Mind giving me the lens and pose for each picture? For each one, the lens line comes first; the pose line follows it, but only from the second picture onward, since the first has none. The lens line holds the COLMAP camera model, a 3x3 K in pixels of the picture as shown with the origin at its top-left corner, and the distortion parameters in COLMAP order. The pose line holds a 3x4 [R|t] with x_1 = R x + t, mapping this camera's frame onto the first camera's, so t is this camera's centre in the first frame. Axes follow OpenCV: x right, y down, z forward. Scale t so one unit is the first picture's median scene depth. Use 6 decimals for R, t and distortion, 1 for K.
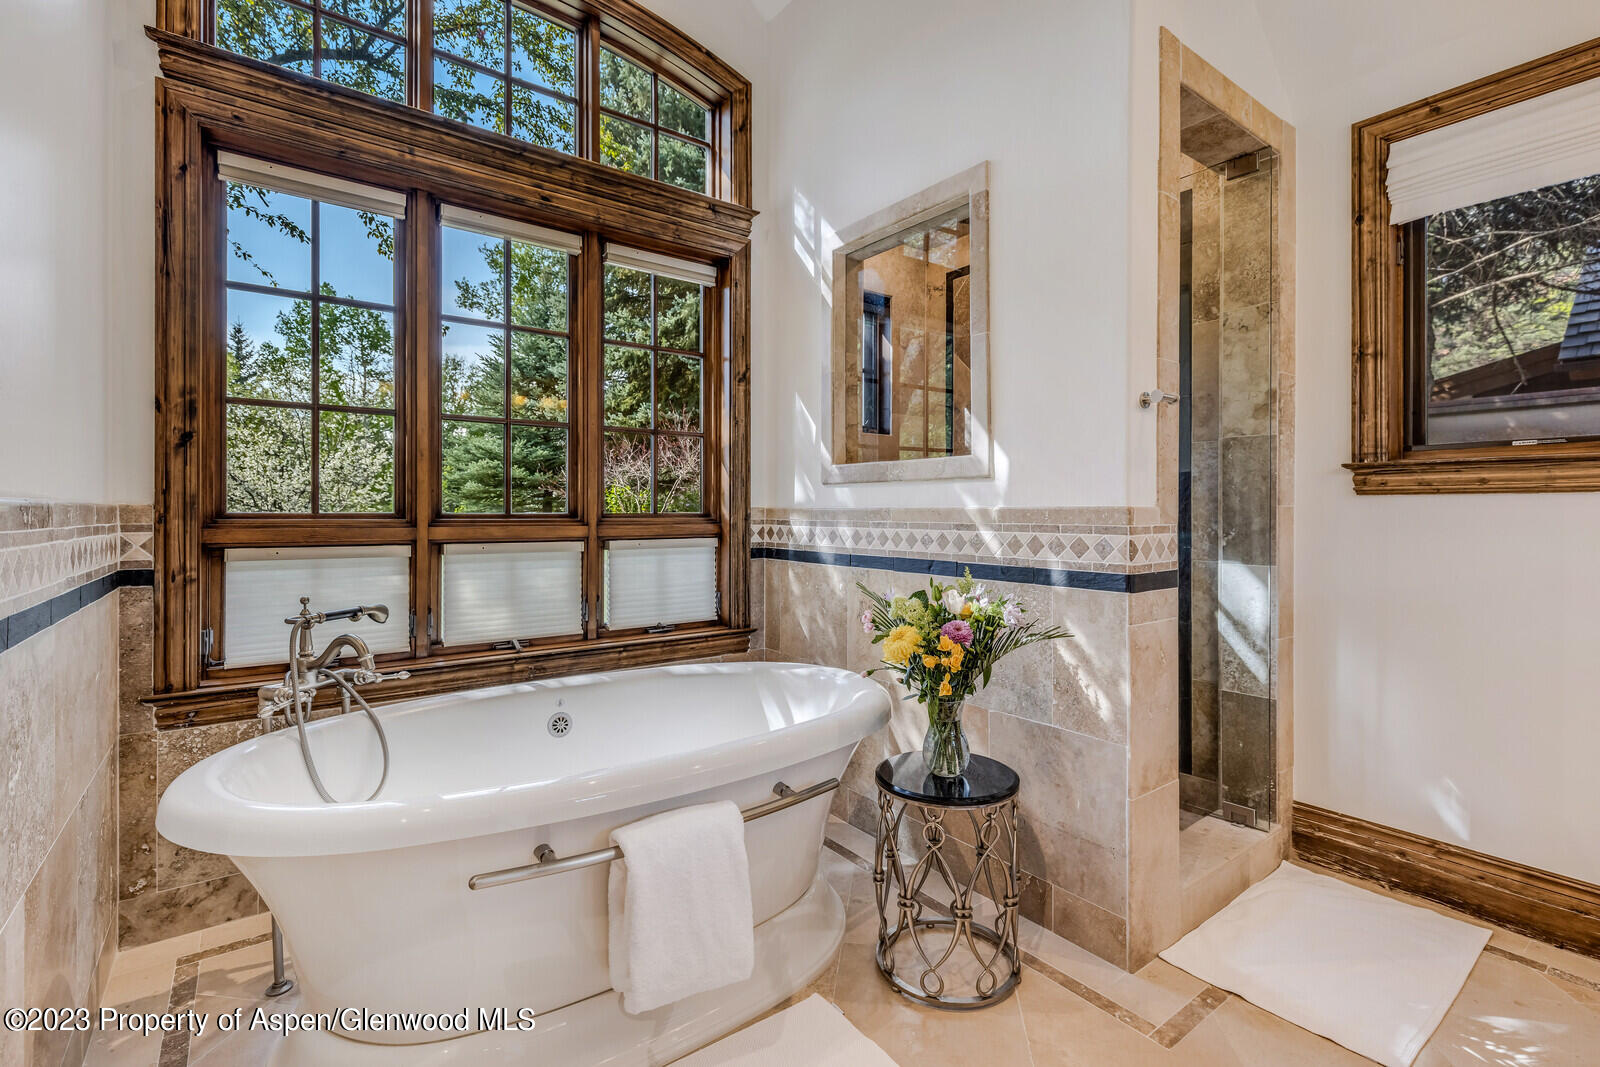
lens RADIAL K [[724.3, 0, 809.0], [0, 724.3, 521.7], [0, 0, 1]] dist [0.001738, 0.000239]
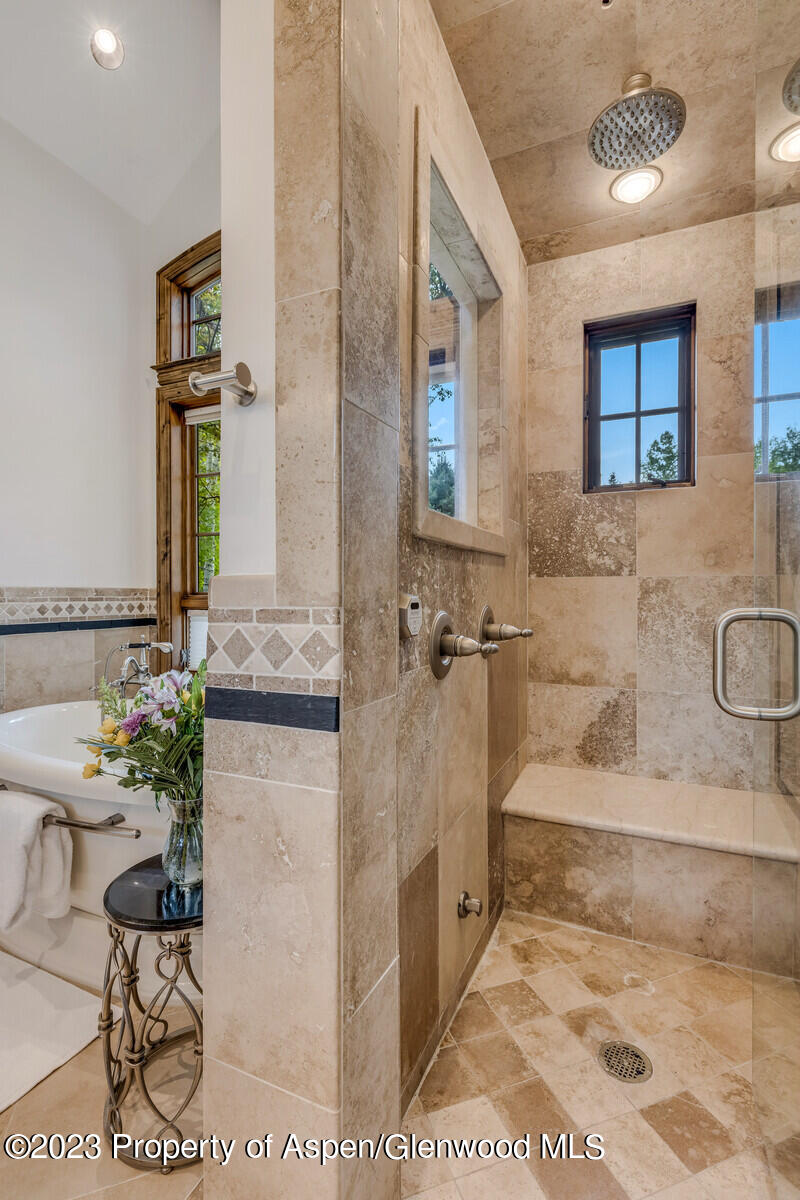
lens RADIAL K [[555.6, 0, 400.0], [0, 555.6, 600.0], [0, 0, 1]] dist [0.002542, 0.000454]
pose [[0.468489, 0.013973, -0.883359, 0.890022], [-0.001446, 0.999886, 0.015049, -0.013905], [0.883468, -0.005773, 0.468456, 0.861764]]
